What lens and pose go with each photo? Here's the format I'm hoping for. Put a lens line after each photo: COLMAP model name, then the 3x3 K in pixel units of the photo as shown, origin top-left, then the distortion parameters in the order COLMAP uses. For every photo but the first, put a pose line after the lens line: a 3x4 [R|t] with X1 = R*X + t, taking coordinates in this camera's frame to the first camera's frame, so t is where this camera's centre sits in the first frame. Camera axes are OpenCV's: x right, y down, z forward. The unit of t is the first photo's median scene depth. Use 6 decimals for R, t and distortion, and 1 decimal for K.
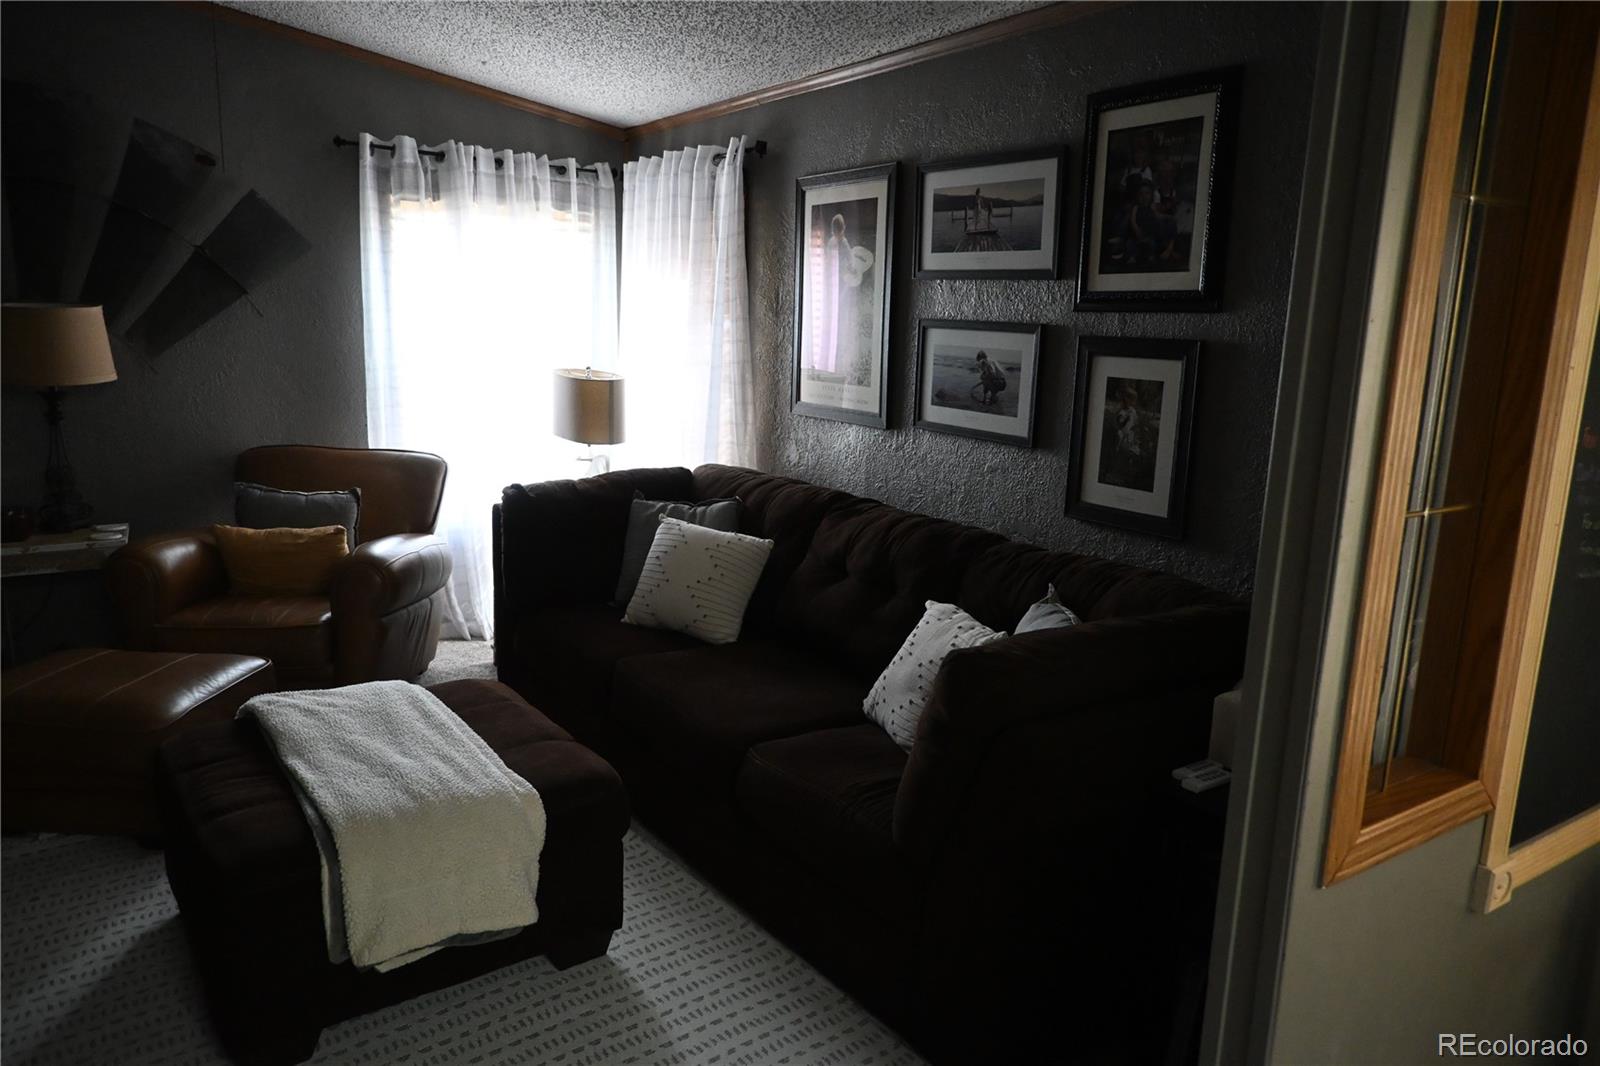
lens RADIAL K [[1086.7, 0, 797.7], [0, 1086.7, 533.3], [0, 0, 1]] dist [-0.012601, 0.004077]
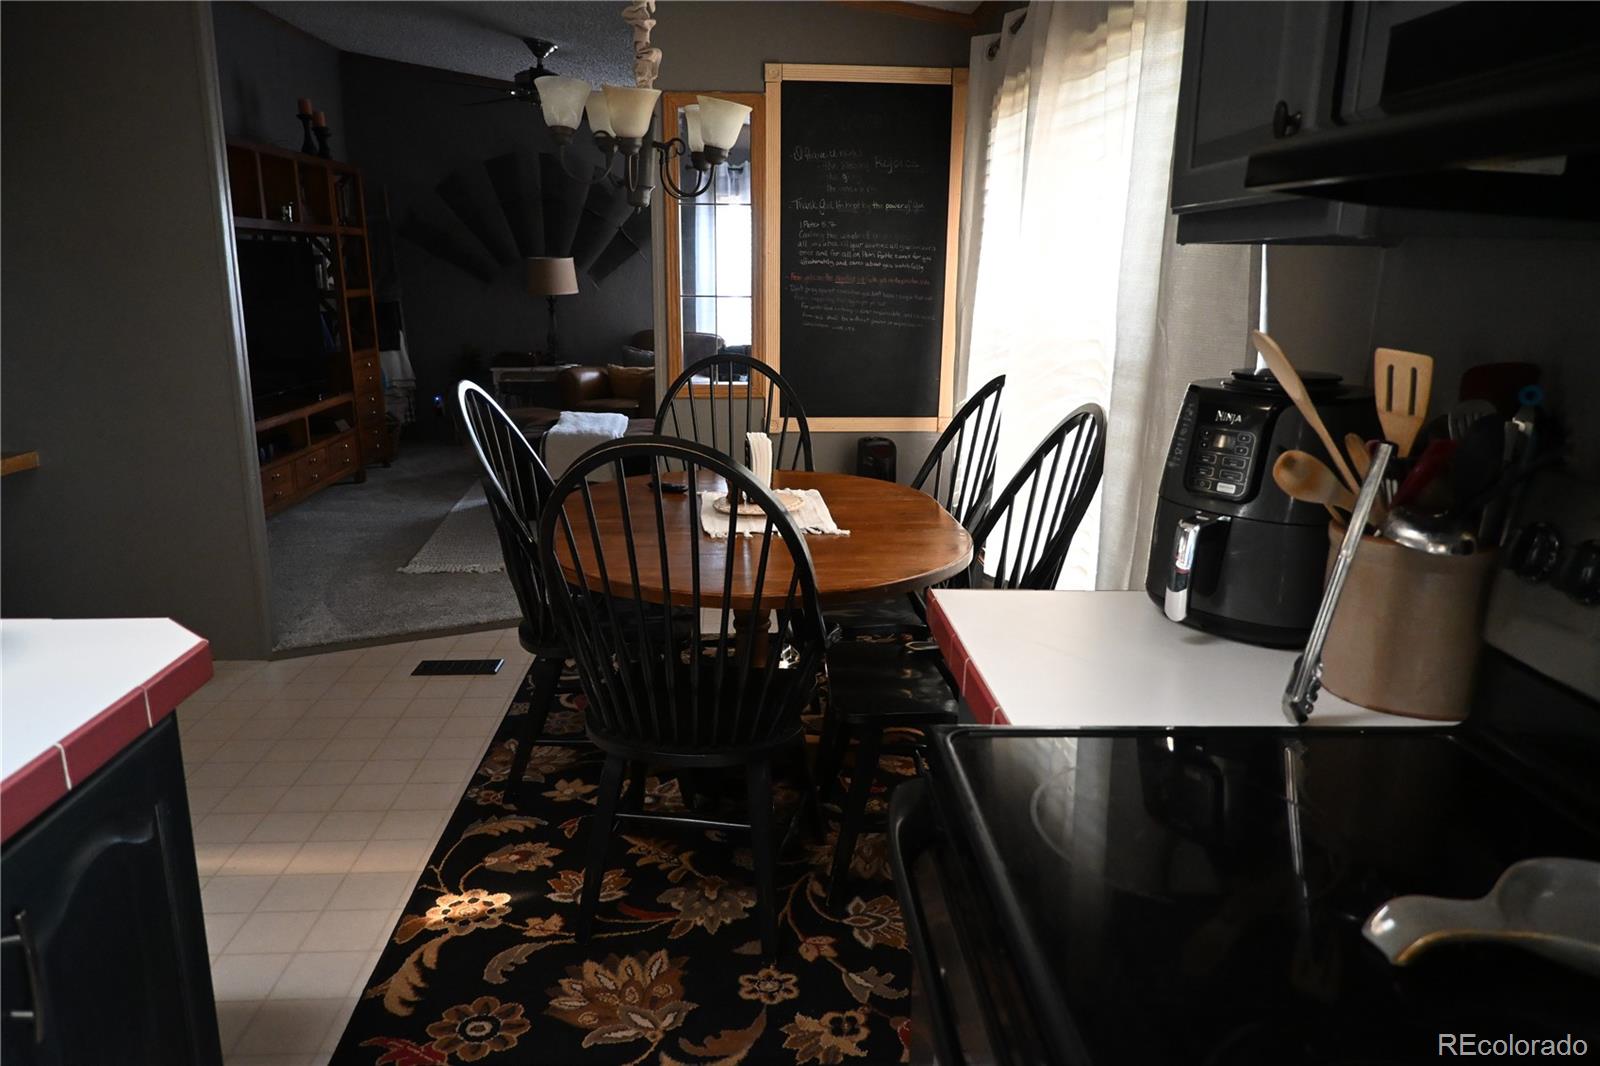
lens RADIAL K [[1086.7, 0, 800.7], [0, 1086.7, 532.4], [0, 0, 1]] dist [-0.012601, 0.004077]
pose [[0.852972, 0.100459, -0.512197, 0.832988], [-0.084557, 0.994937, 0.054326, 0.161674], [0.515061, -0.003028, 0.857148, -0.556386]]
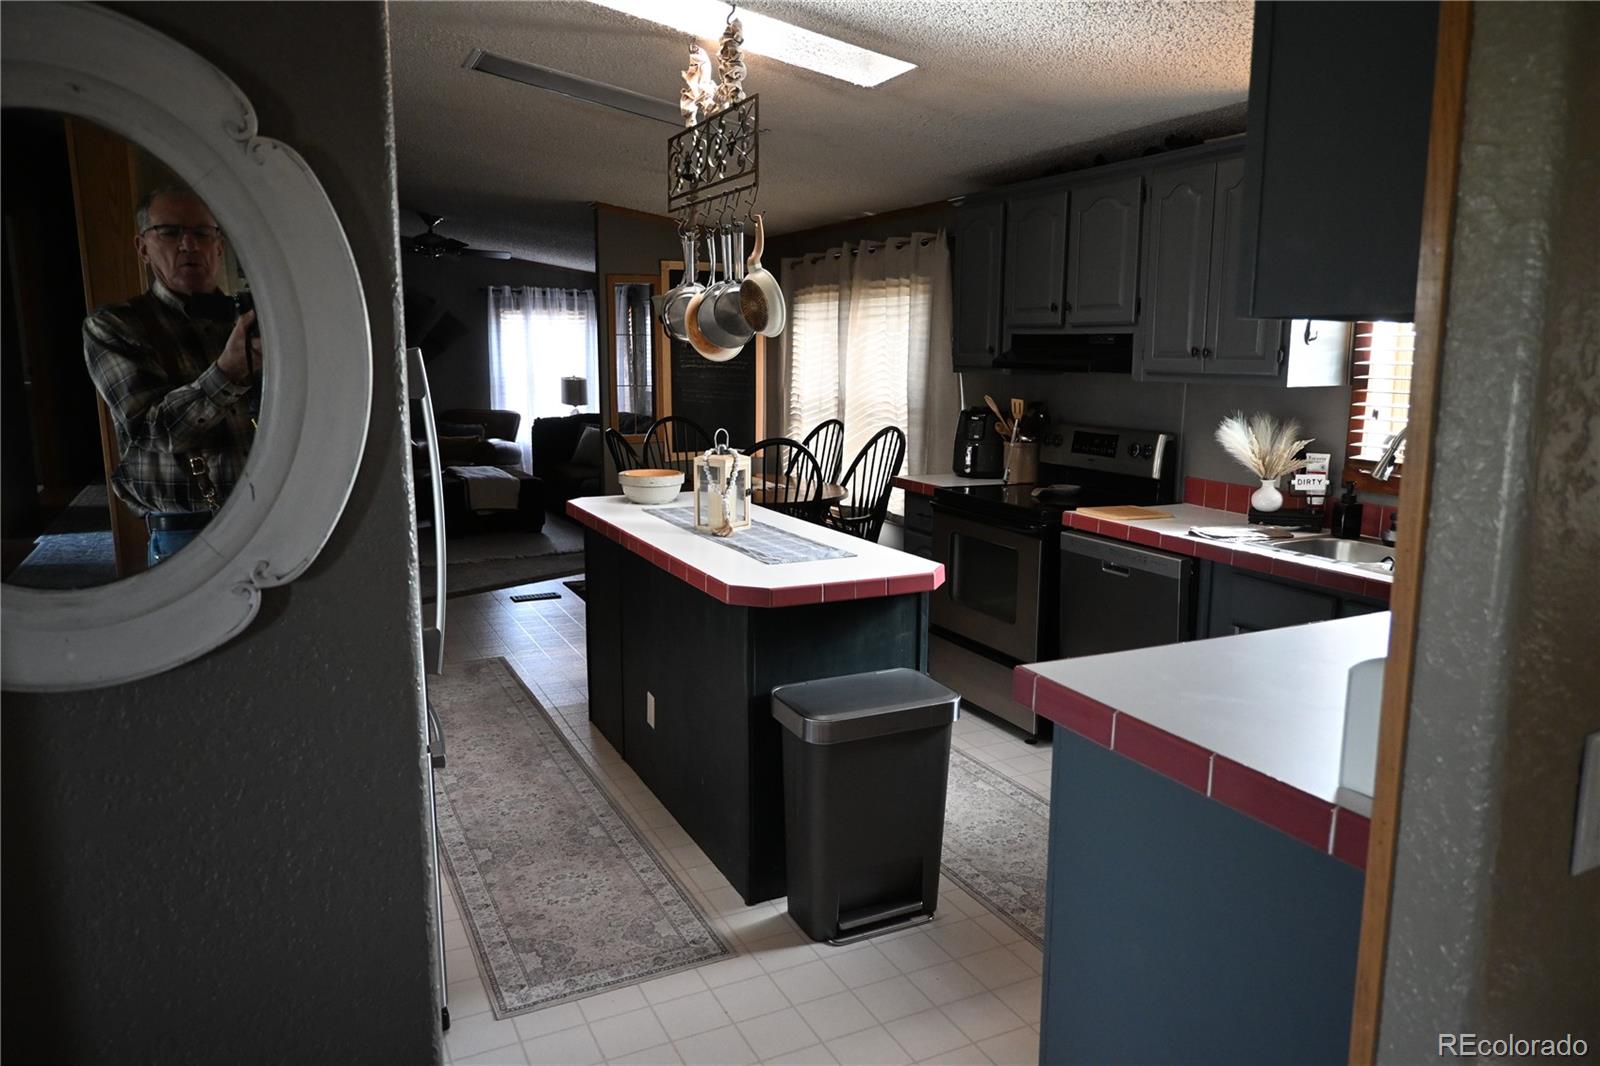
lens RADIAL K [[1086.7, 0, 806.1], [0, 1086.7, 534.4], [0, 0, 1]] dist [-0.012601, 0.004077]
pose [[0.990262, -0.004458, -0.139144, 0.748413], [0.000568, 0.999608, -0.027980, 0.311348], [0.139214, 0.027628, 0.989877, -1.527777]]
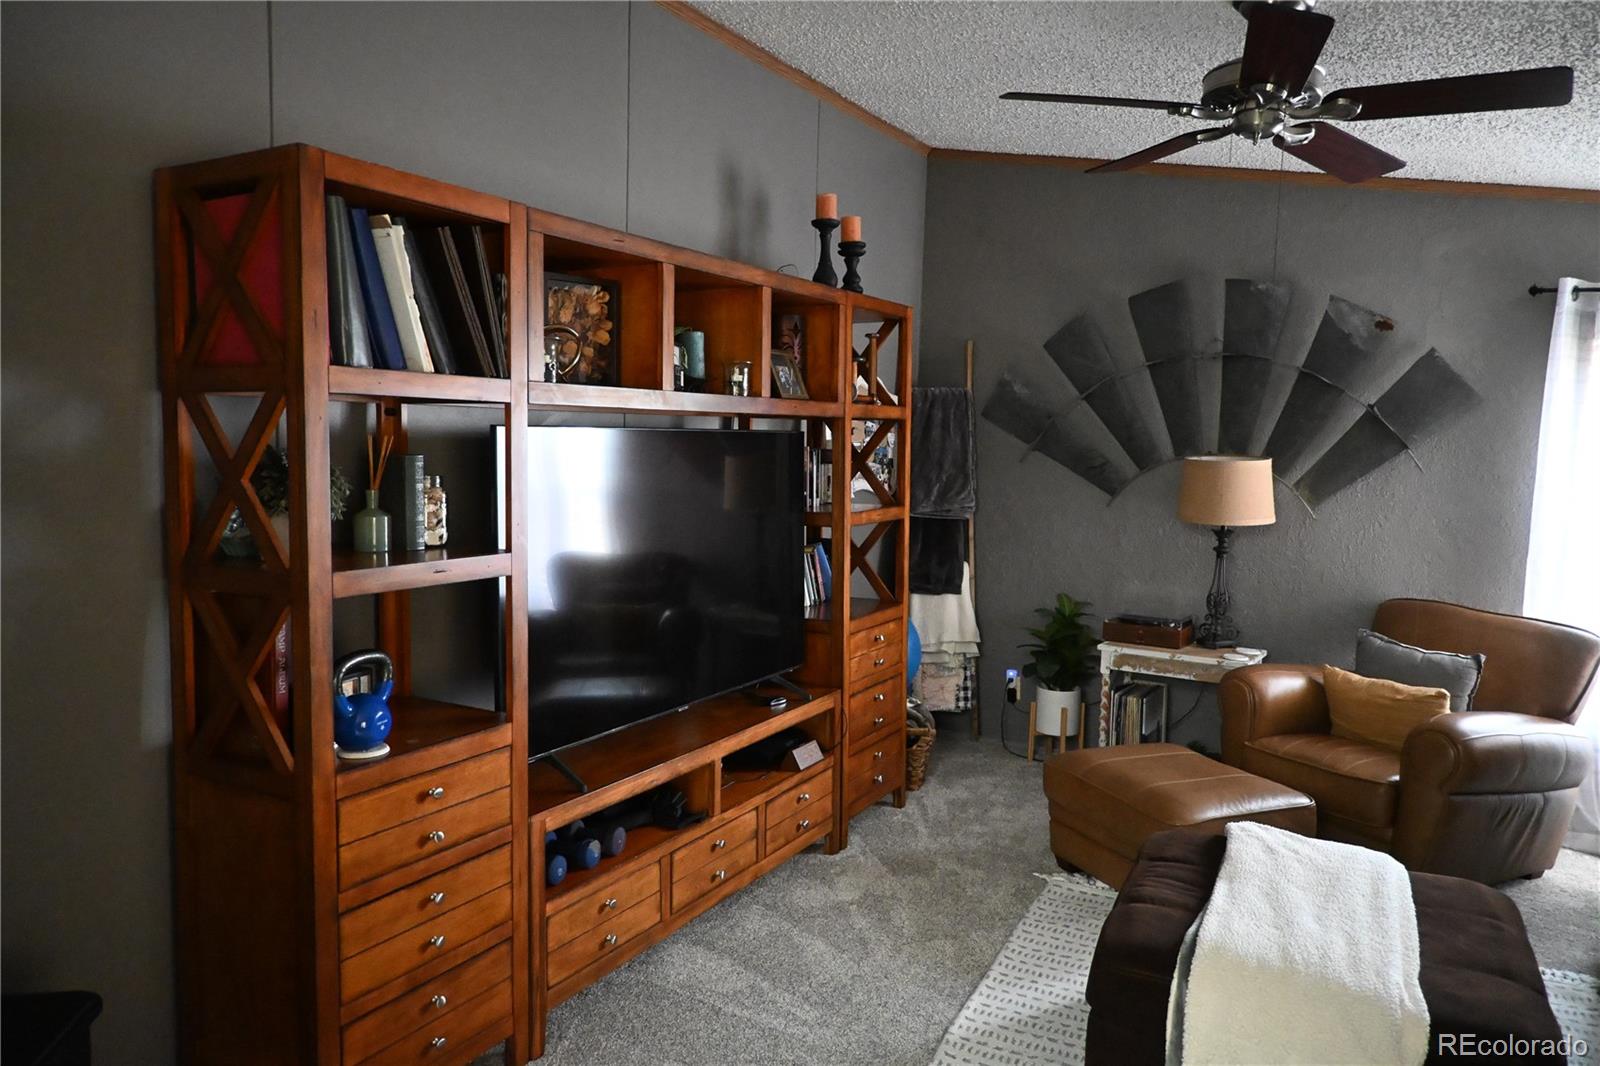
lens RADIAL K [[1086.7, 0, 793.8], [0, 1086.7, 527.6], [0, 0, 1]] dist [-0.012601, 0.004077]
pose [[0.429241, 0.064332, -0.900896, 0.173668], [-0.189528, 0.981668, -0.020203, -0.019264], [0.883081, 0.179416, 0.433565, 0.064197]]
